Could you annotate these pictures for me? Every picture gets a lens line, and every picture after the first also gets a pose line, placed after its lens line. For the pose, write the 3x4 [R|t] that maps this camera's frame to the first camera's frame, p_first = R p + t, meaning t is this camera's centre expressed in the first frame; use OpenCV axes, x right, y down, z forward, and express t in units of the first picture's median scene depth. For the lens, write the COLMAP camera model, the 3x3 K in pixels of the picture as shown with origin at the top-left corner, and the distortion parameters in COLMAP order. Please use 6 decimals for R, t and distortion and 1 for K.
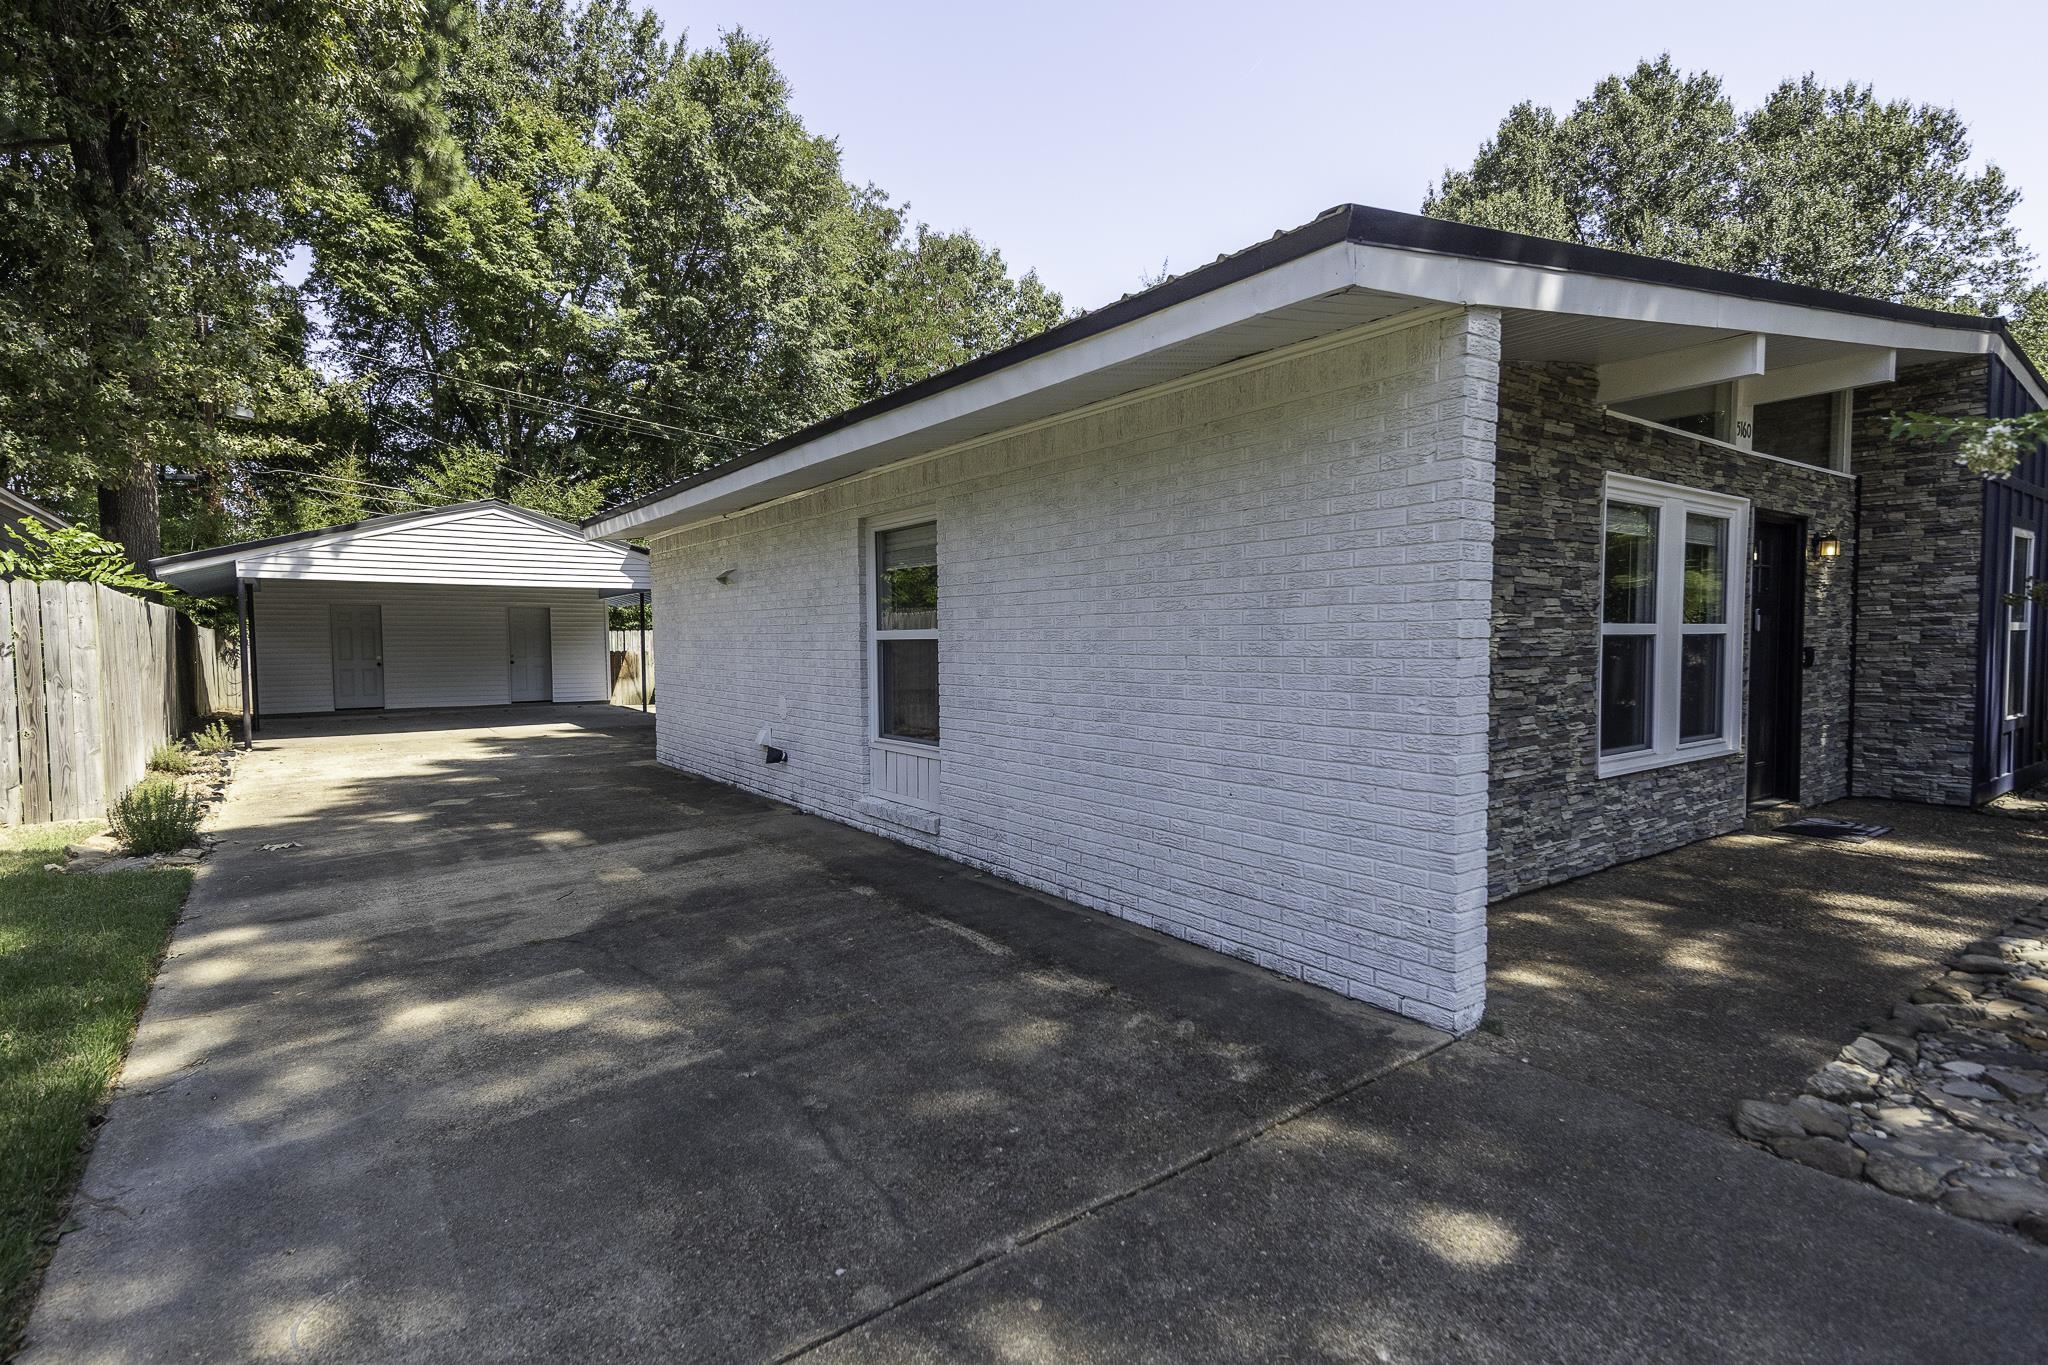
lens RADIAL K [[975.7, 0, 1021.0], [0, 975.7, 684.9], [0, 0, 1]] dist [0.052621, -0.017504]
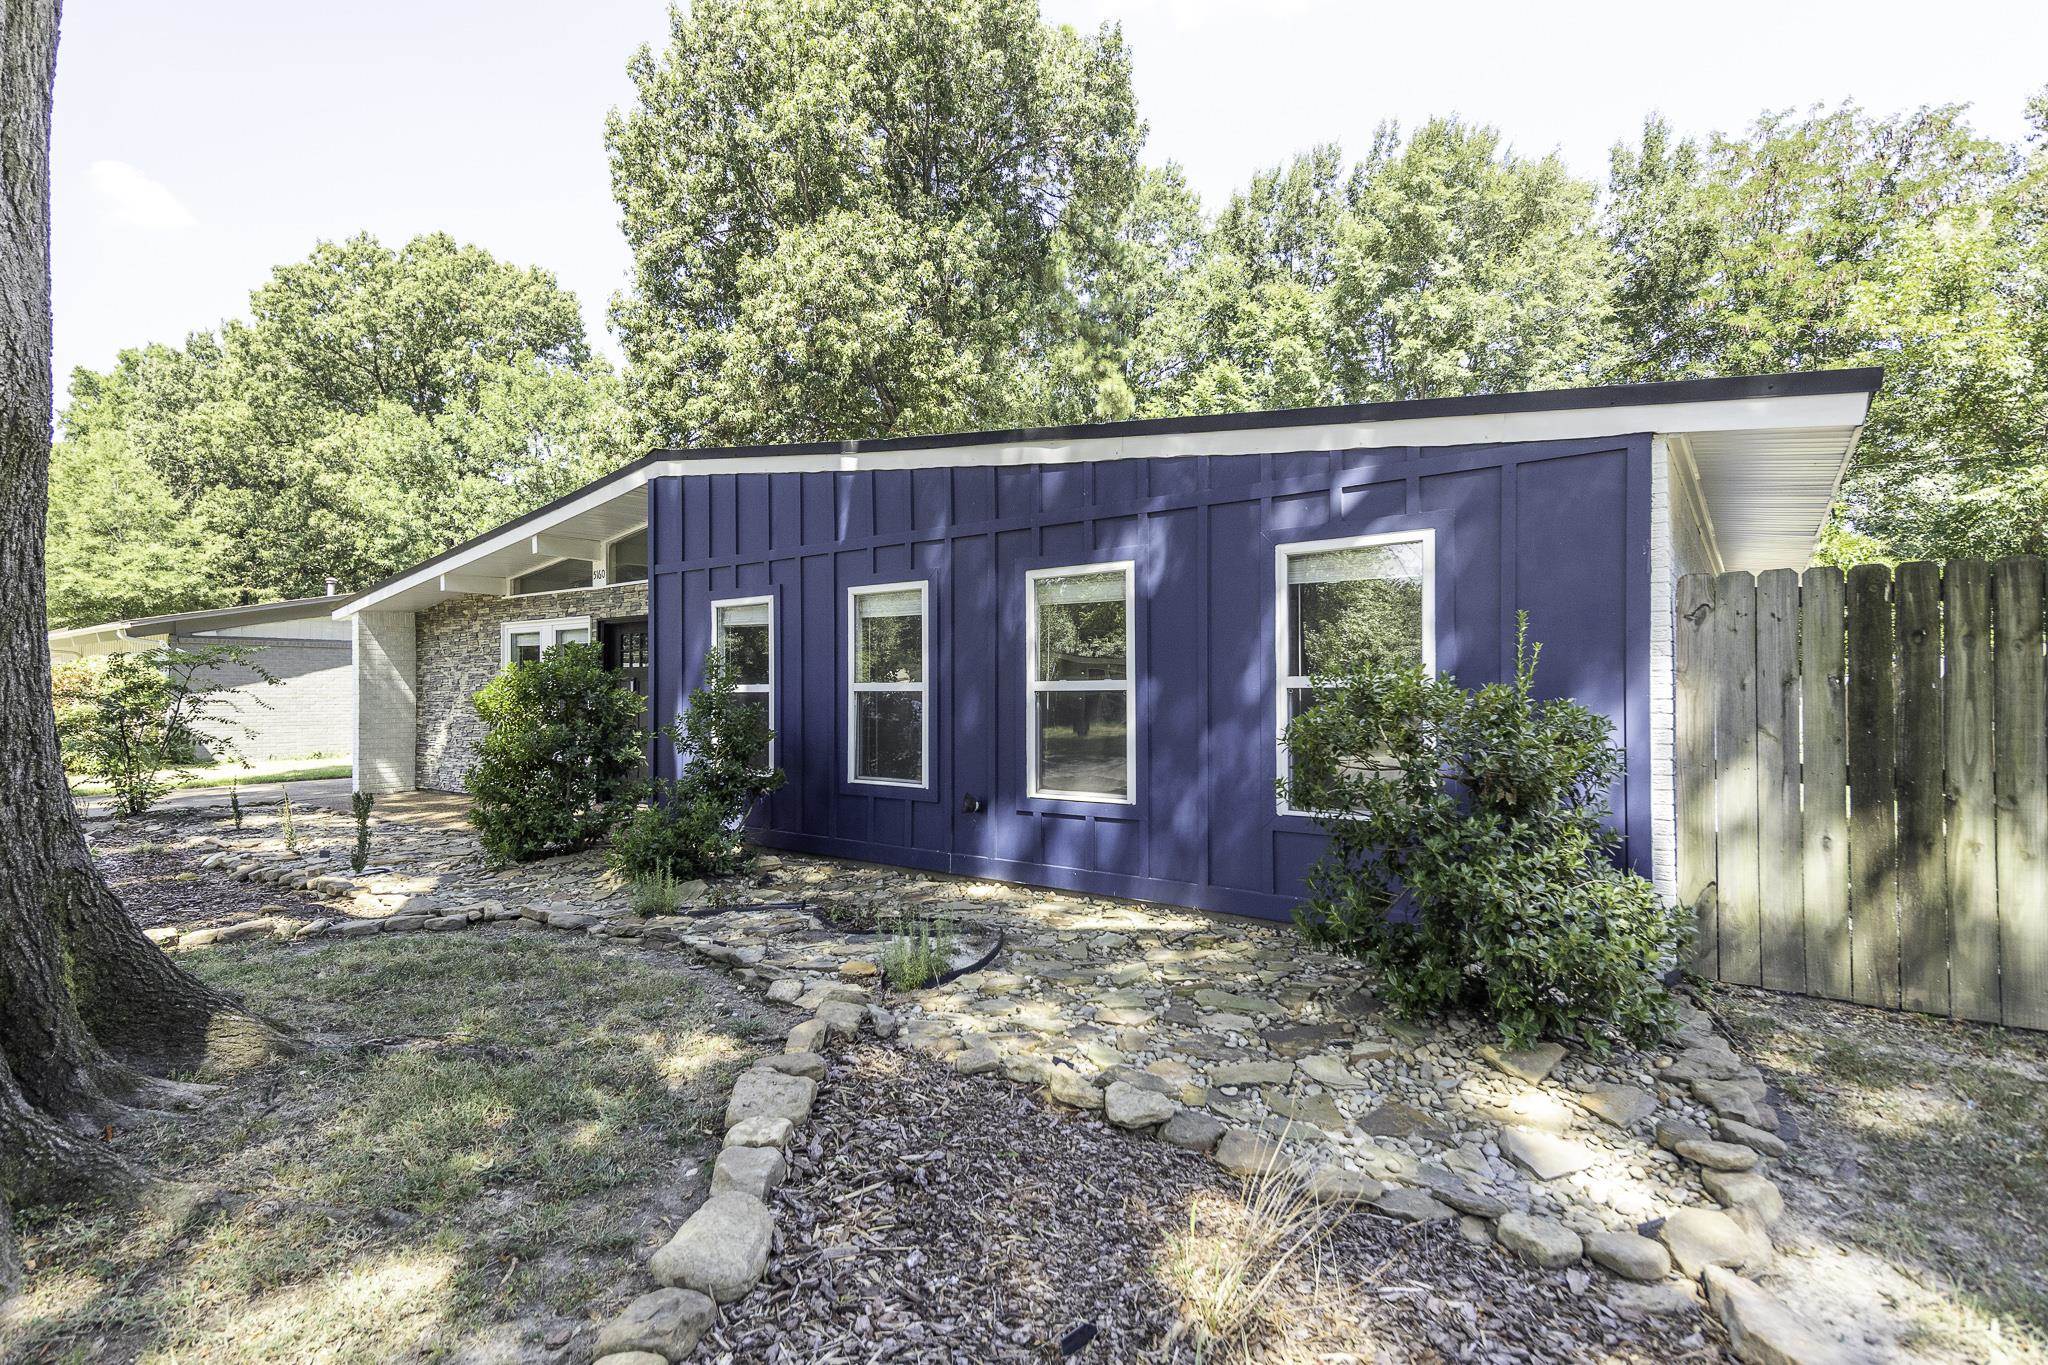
lens RADIAL K [[975.7, 0, 1014.4], [0, 975.7, 694.8], [0, 0, 1]] dist [0.052621, -0.017504]
pose [[0.286785, 0.008454, -0.957958, 0.716235], [-0.042241, 0.999100, -0.003829, -0.020572], [0.957063, 0.041563, 0.286884, 0.339106]]
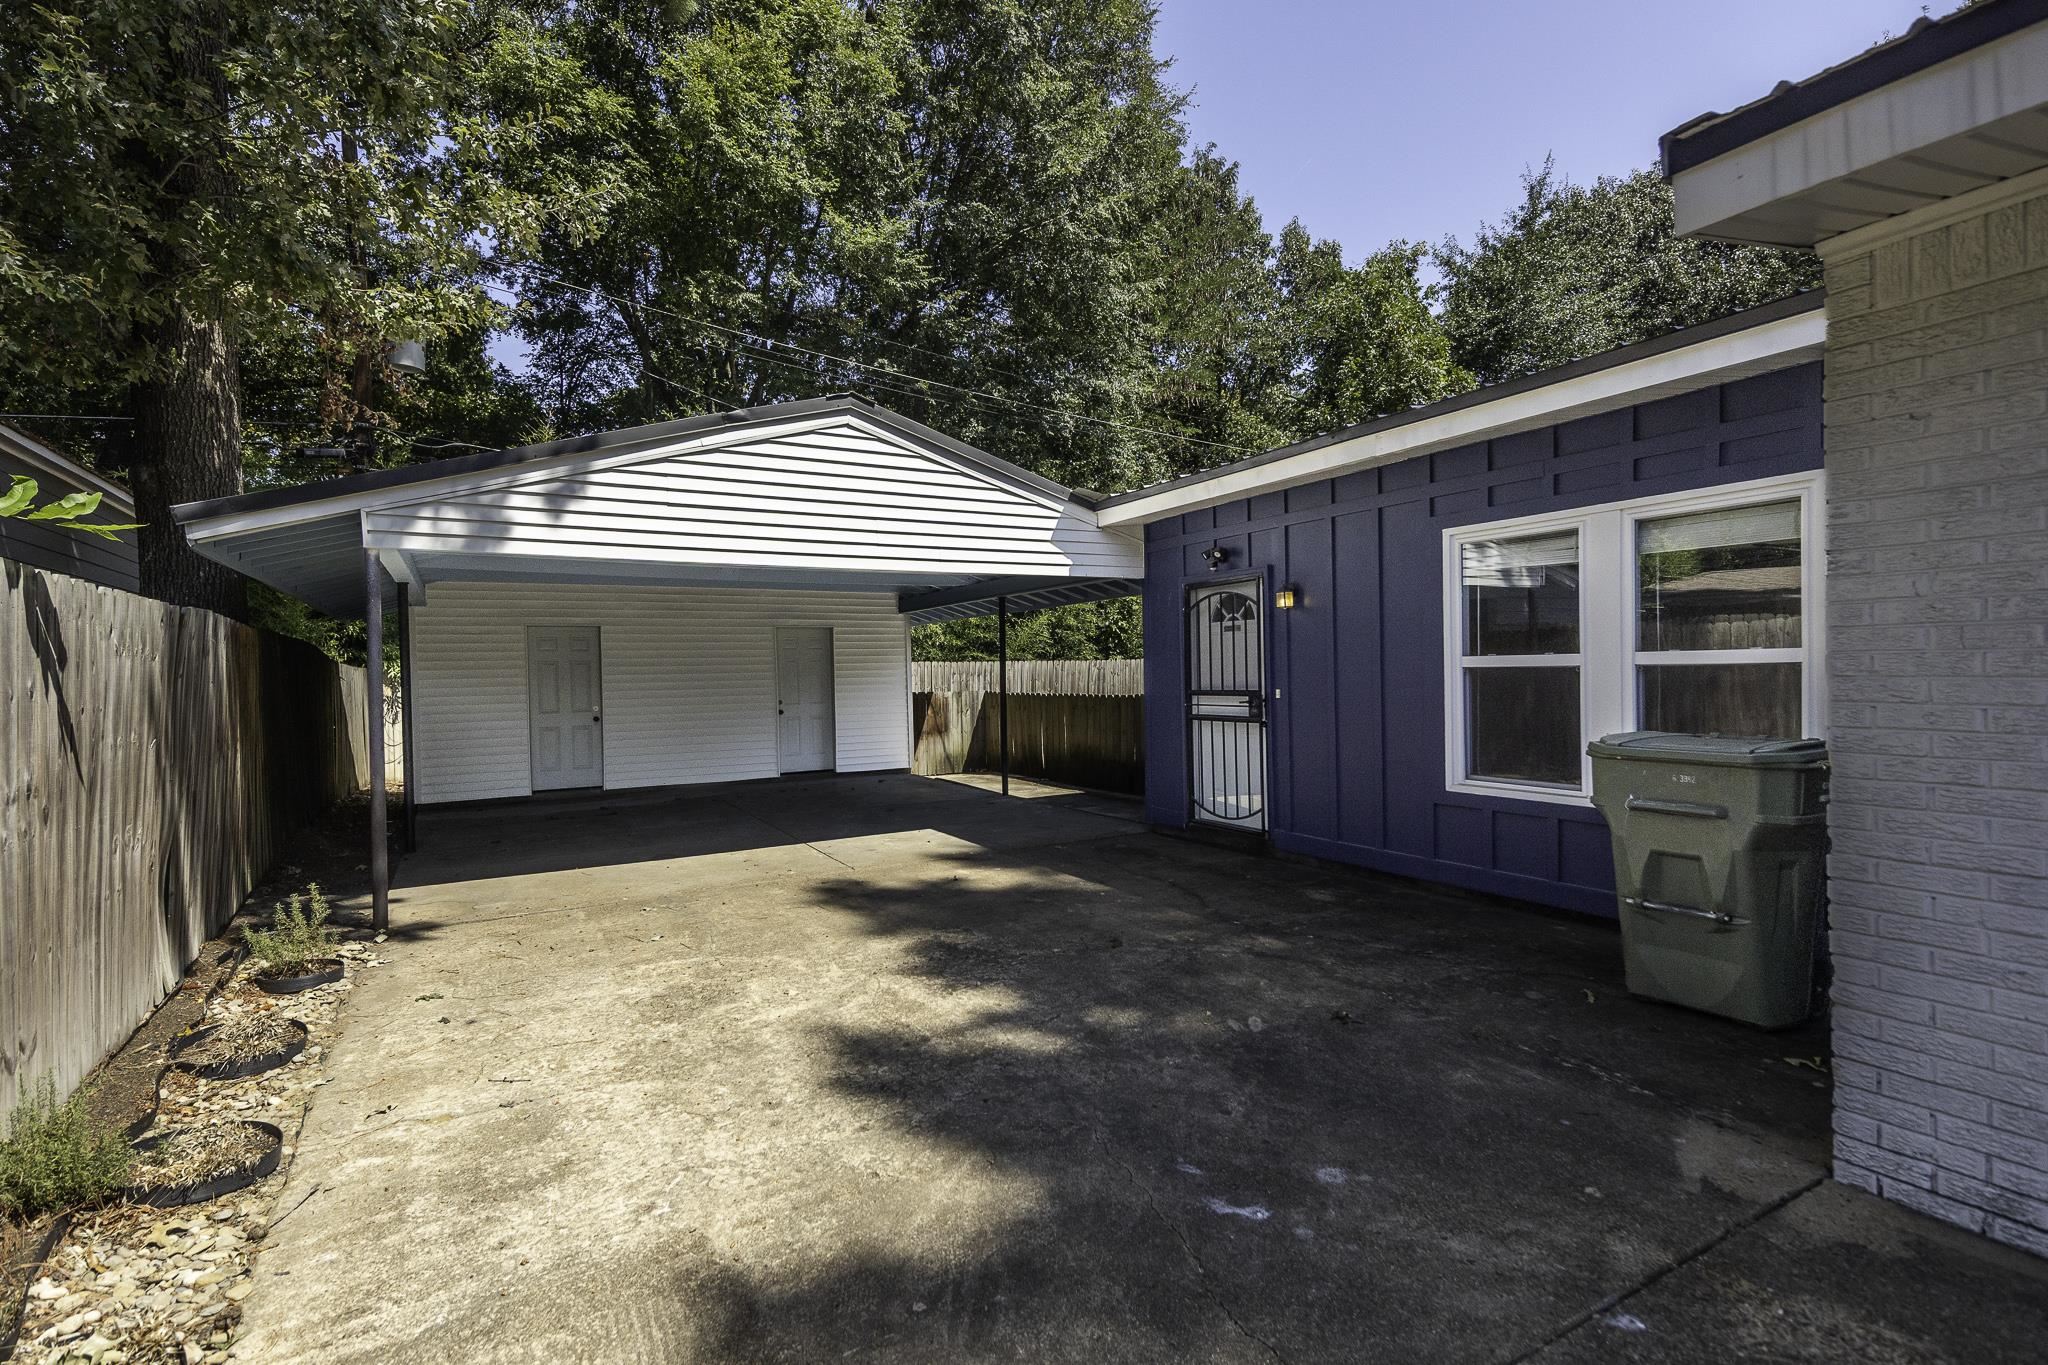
lens RADIAL K [[975.7, 0, 1021.9], [0, 975.7, 667.3], [0, 0, 1]] dist [0.052621, -0.017504]
pose [[0.992702, -0.000101, -0.120597, -0.240633], [-0.004687, 0.999212, -0.039416, -0.023271], [0.120506, 0.039694, 0.991919, 0.329866]]
